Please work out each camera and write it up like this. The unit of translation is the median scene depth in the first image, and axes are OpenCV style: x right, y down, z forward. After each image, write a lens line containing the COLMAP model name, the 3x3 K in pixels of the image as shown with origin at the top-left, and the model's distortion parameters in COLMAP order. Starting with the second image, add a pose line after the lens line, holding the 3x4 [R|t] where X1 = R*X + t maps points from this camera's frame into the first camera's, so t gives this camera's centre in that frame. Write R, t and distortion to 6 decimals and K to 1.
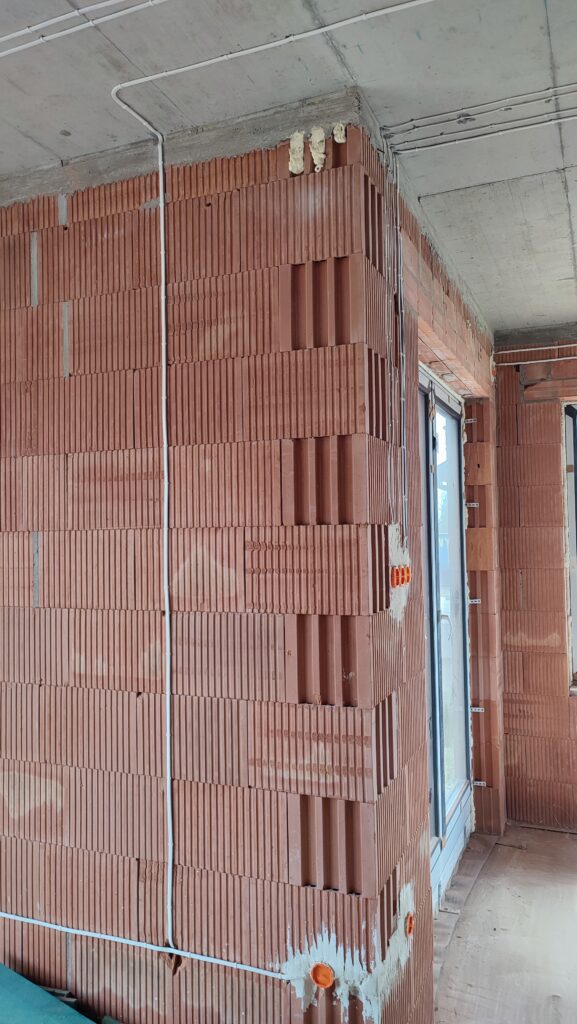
lens RADIAL K [[742.7, 0, 294.0], [0, 742.7, 511.1], [0, 0, 1]] dist [0.031693, -0.023291]
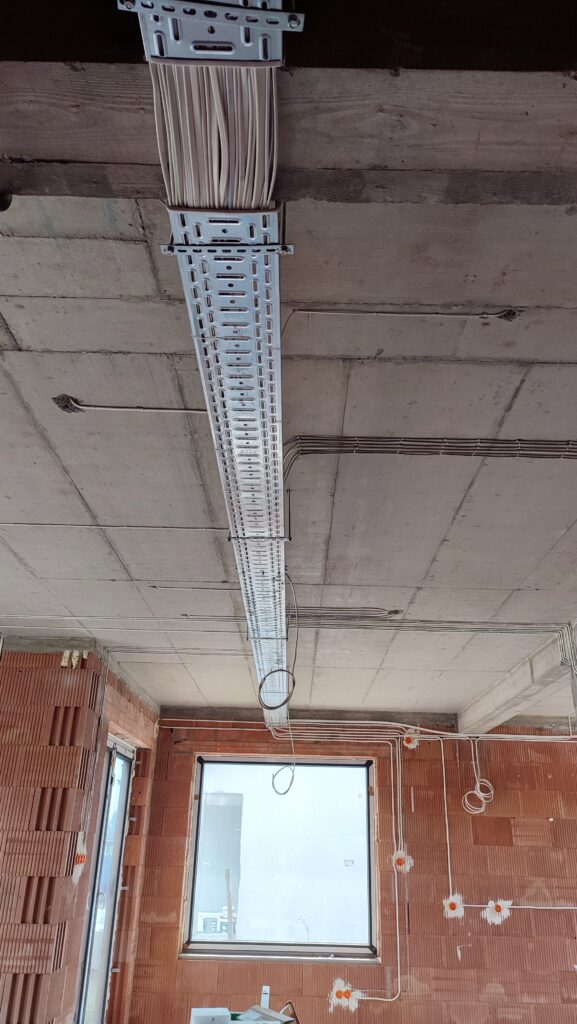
lens RADIAL K [[742.7, 0, 295.1], [0, 742.7, 509.6], [0, 0, 1]] dist [0.031693, -0.023291]
pose [[0.920607, 0.194629, 0.338530, -0.108517], [-0.052535, 0.920785, -0.386517, -0.019121], [-0.386940, 0.338045, 0.857906, -0.728370]]
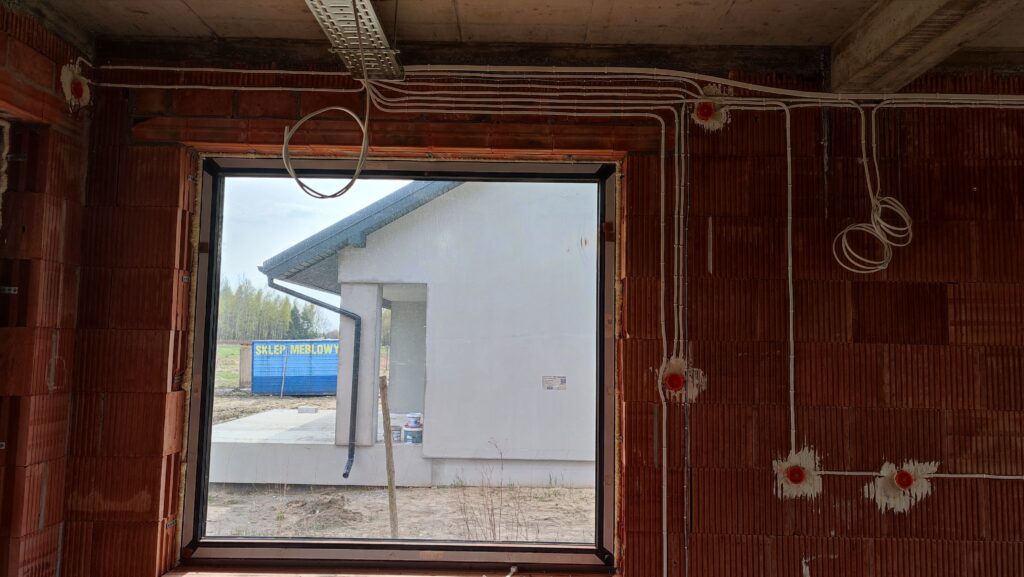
lens RADIAL K [[742.7, 0, 512.2], [0, 742.7, 282.5], [0, 0, 1]] dist [0.031693, -0.023291]
pose [[0.924834, 0.064046, 0.374939, 0.403591], [-0.046522, 0.997368, -0.055614, 0.000871], [-0.377514, 0.033991, 0.925380, 0.263375]]
